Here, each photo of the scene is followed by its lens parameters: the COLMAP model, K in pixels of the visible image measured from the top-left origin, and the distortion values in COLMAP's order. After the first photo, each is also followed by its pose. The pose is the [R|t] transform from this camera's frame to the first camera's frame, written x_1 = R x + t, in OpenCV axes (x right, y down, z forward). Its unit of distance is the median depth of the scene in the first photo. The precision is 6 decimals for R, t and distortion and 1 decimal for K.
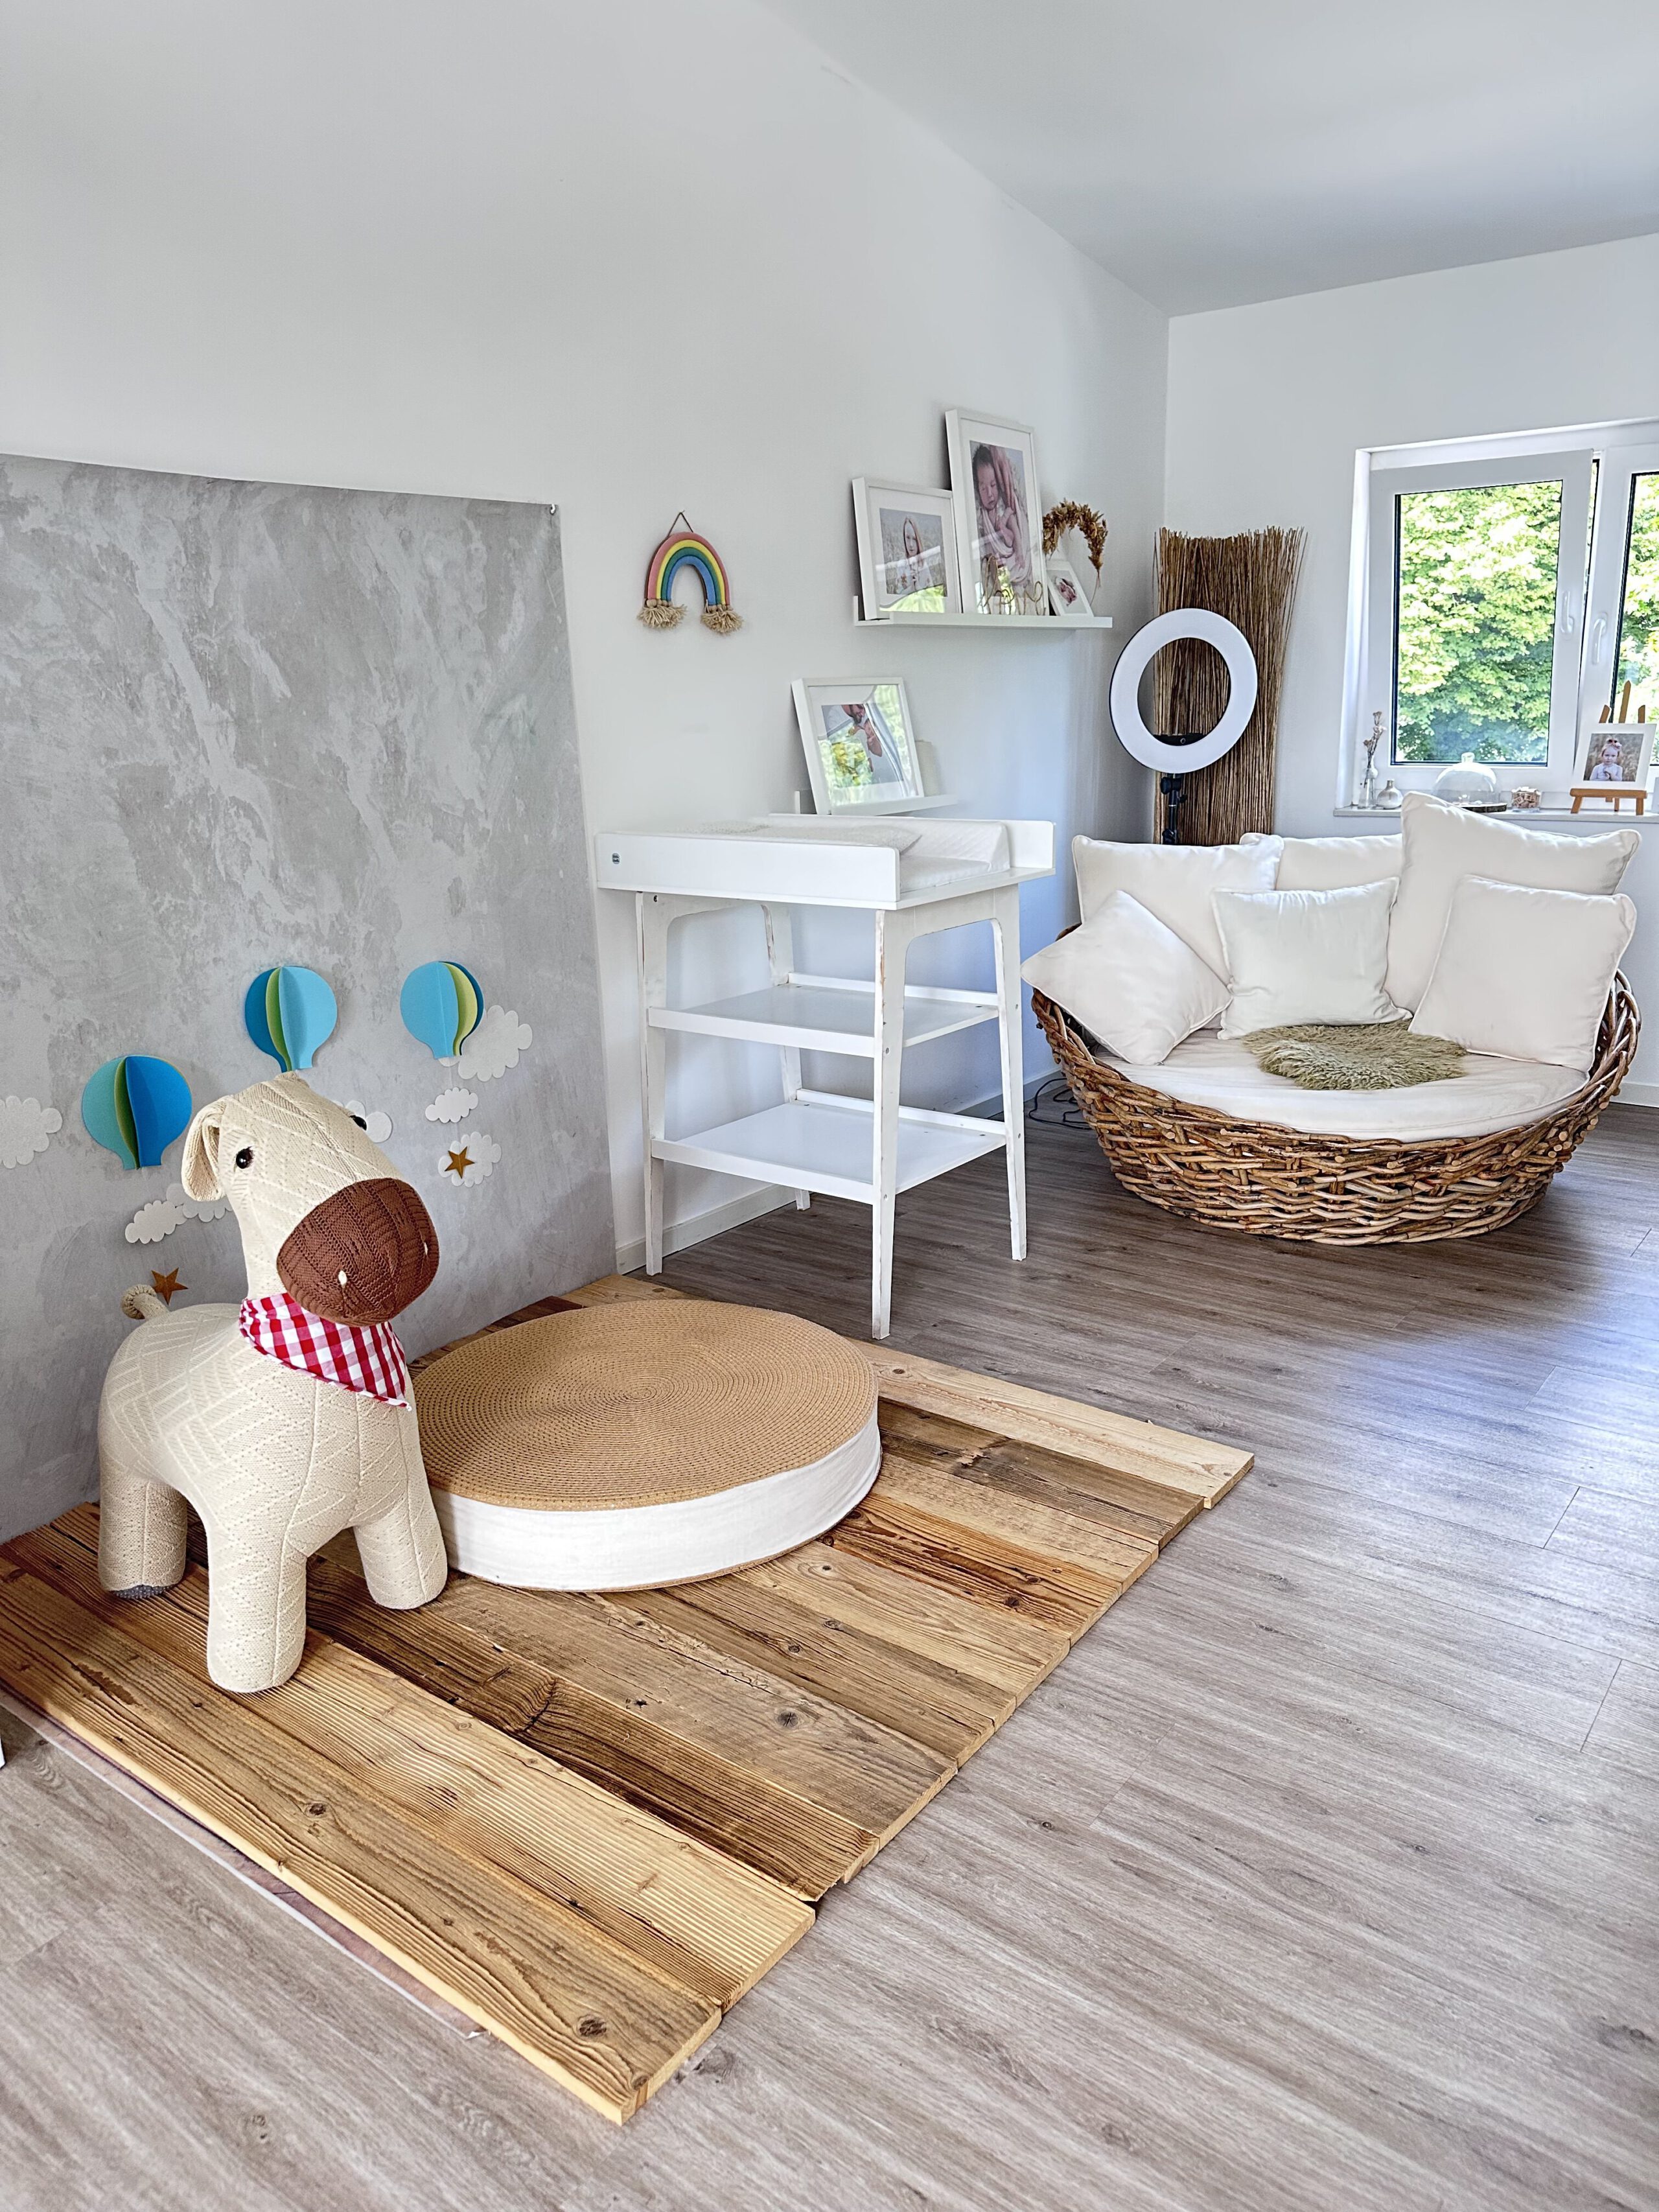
lens RADIAL K [[1579.7, 0, 819.3], [0, 1579.7, 1103.1], [0, 0, 1]] dist [0.033863, -0.021023]
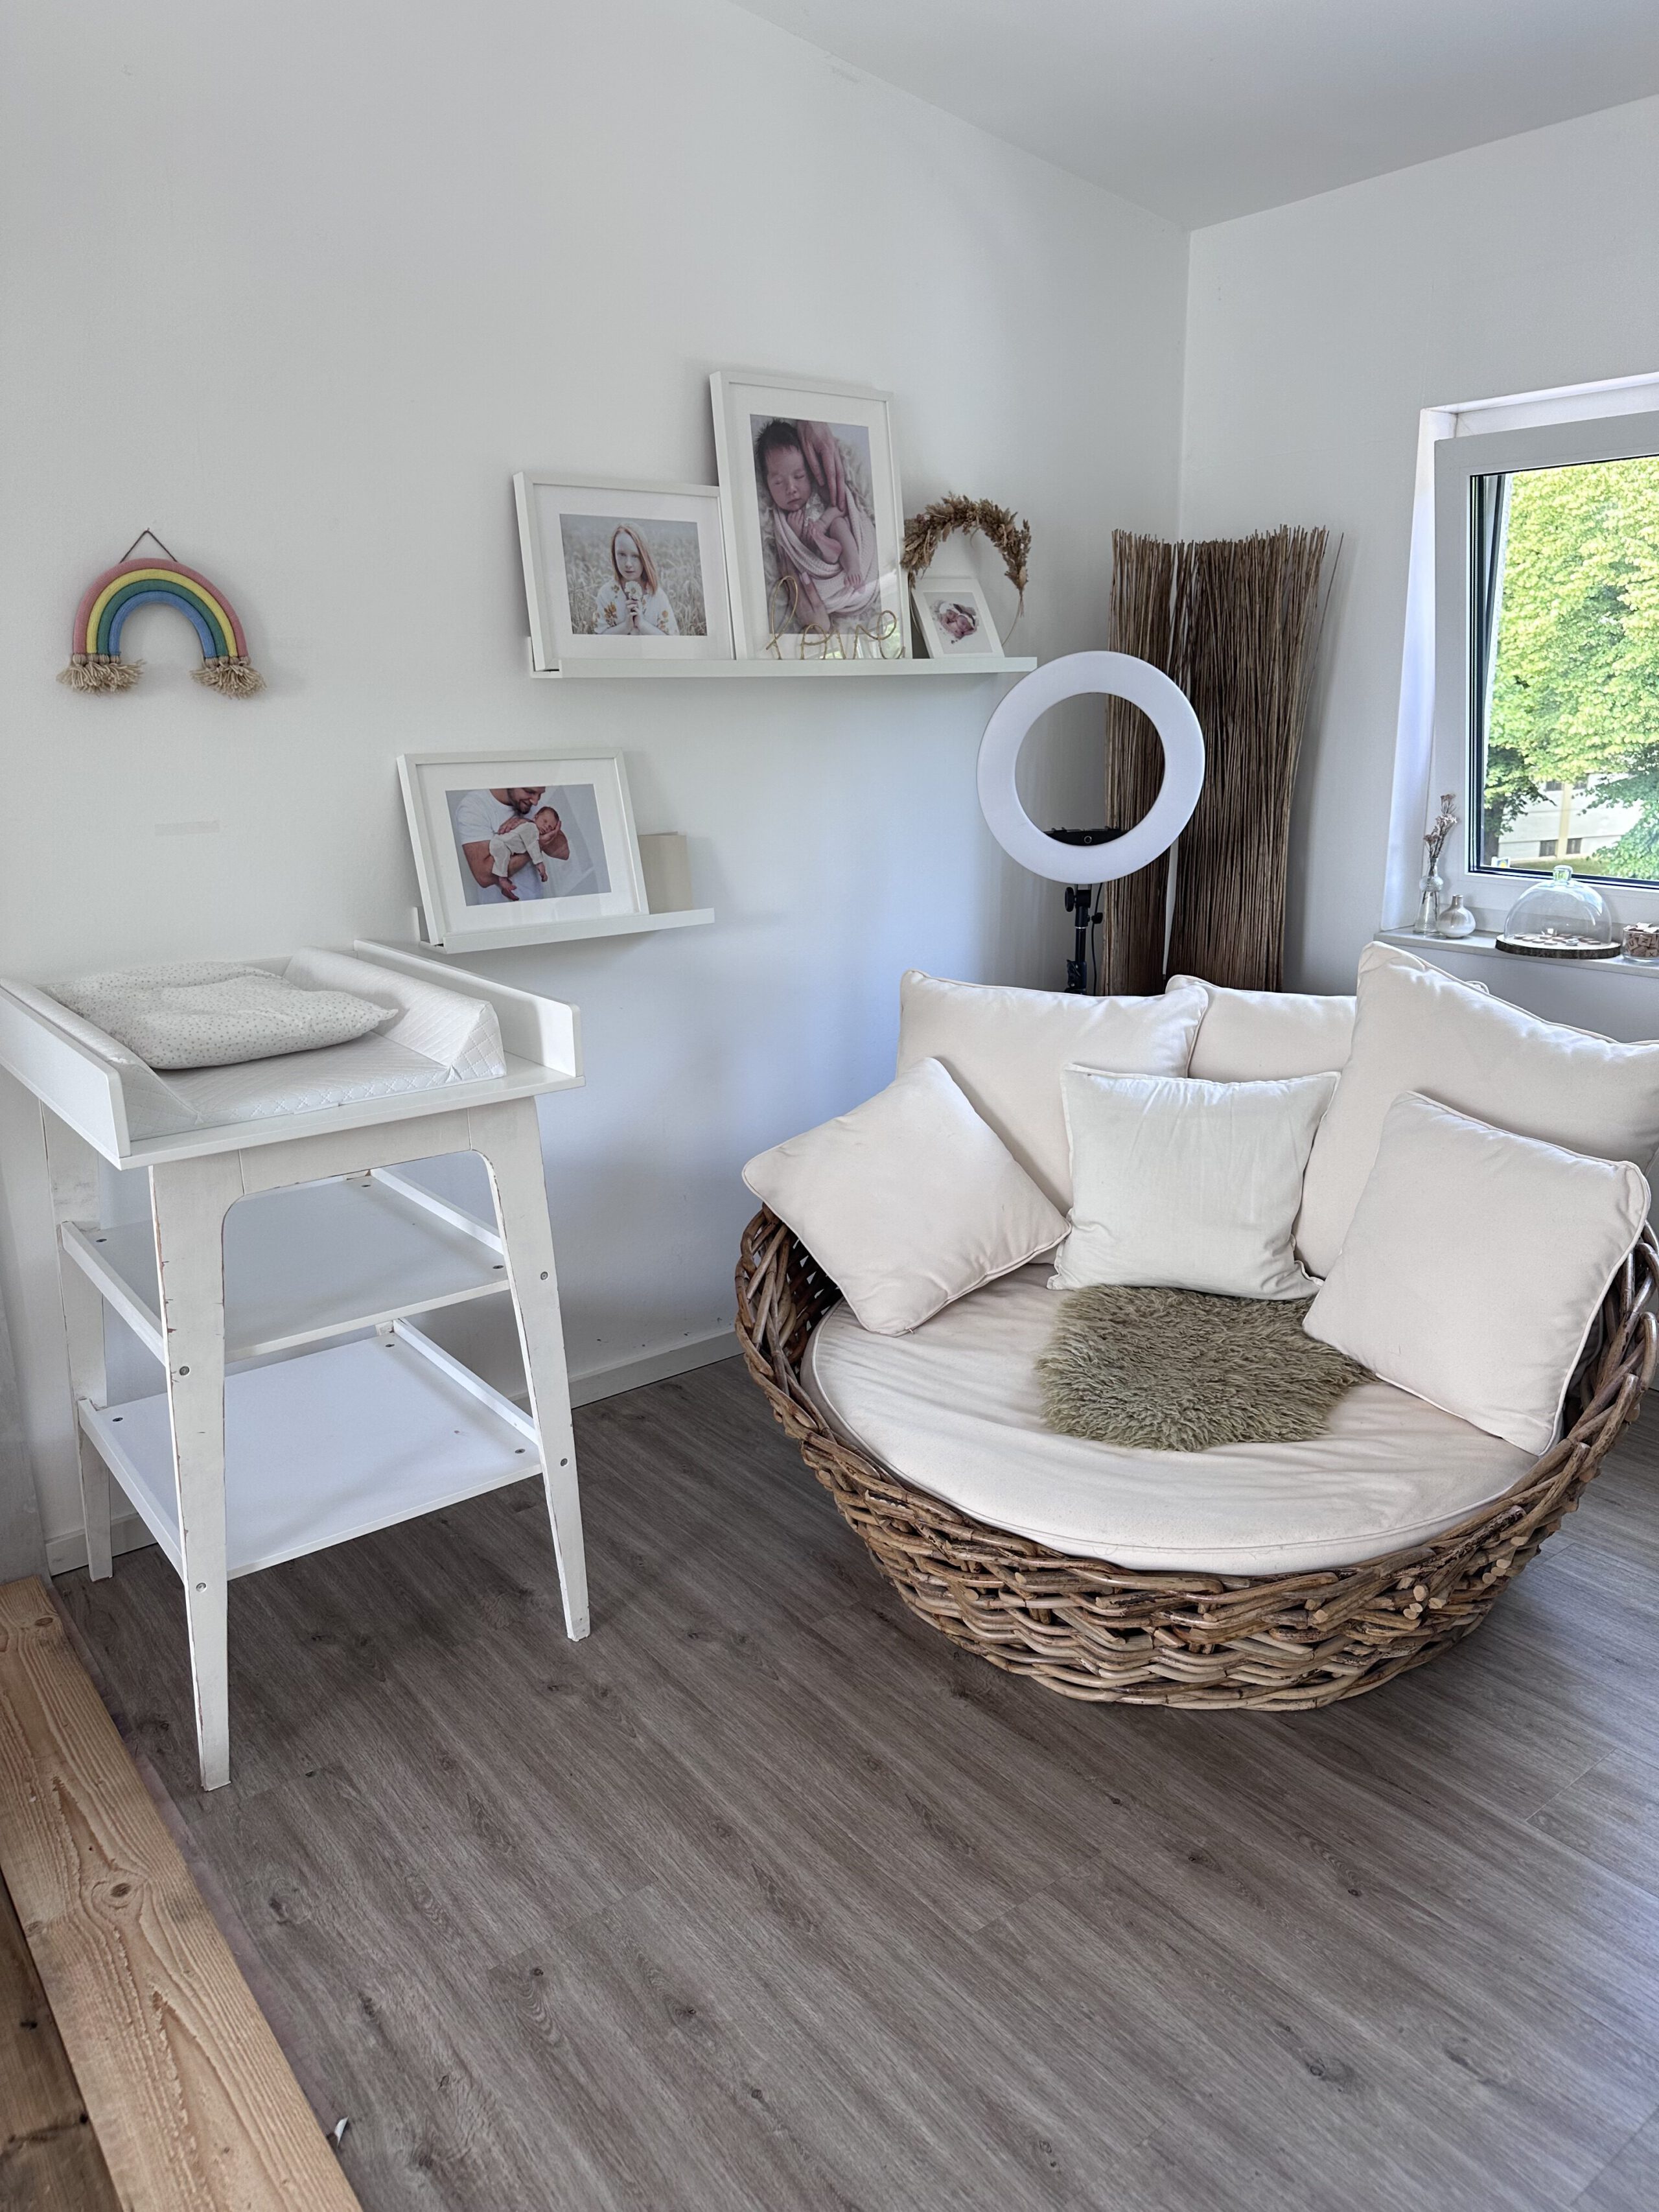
lens RADIAL K [[1579.7, 0, 834.3], [0, 1579.7, 1101.4], [0, 0, 1]] dist [0.033863, -0.021023]
pose [[0.964883, 0.075845, -0.251493, 0.407792], [-0.073970, 0.997117, 0.016912, -0.155901], [0.252050, 0.002284, 0.967711, 0.399880]]
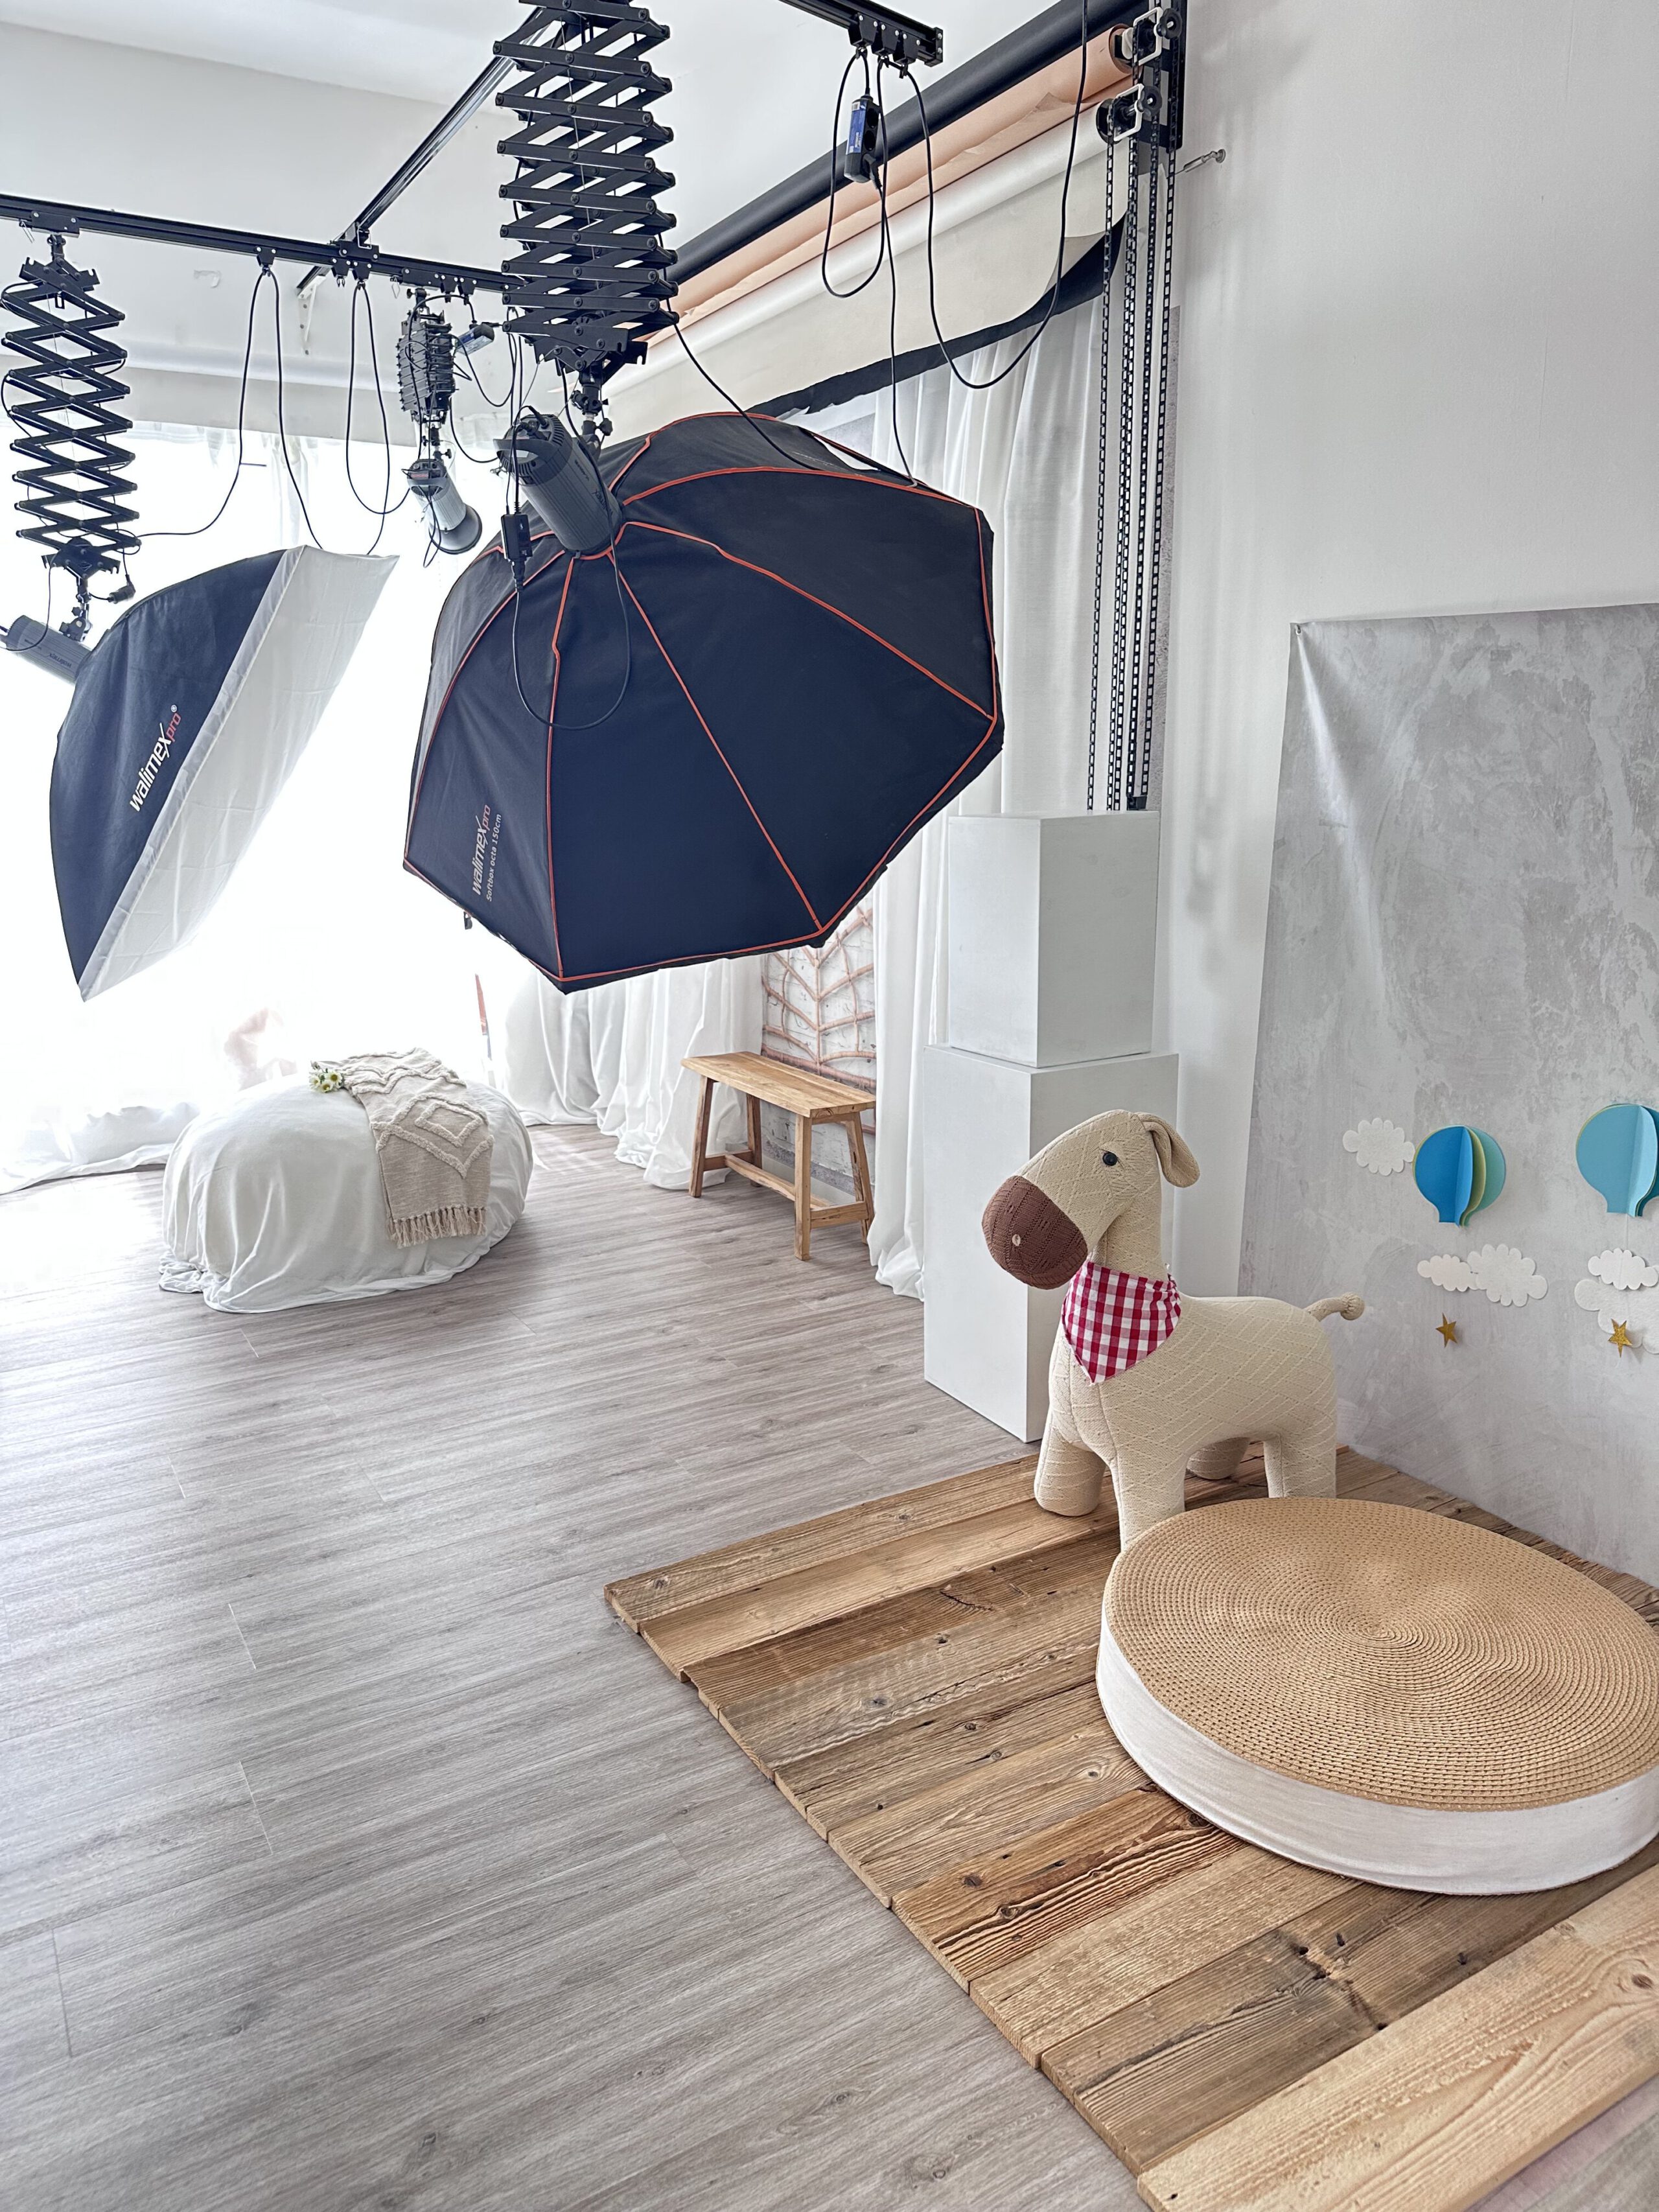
lens RADIAL K [[1579.7, 0, 834.5], [0, 1579.7, 1115.7], [0, 0, 1]] dist [0.033863, -0.021023]
pose [[-0.368192, 0.247680, -0.896153, 0.553206], [-0.217337, 0.914232, 0.341971, -0.242219], [0.903991, 0.320678, -0.282782, 0.676178]]
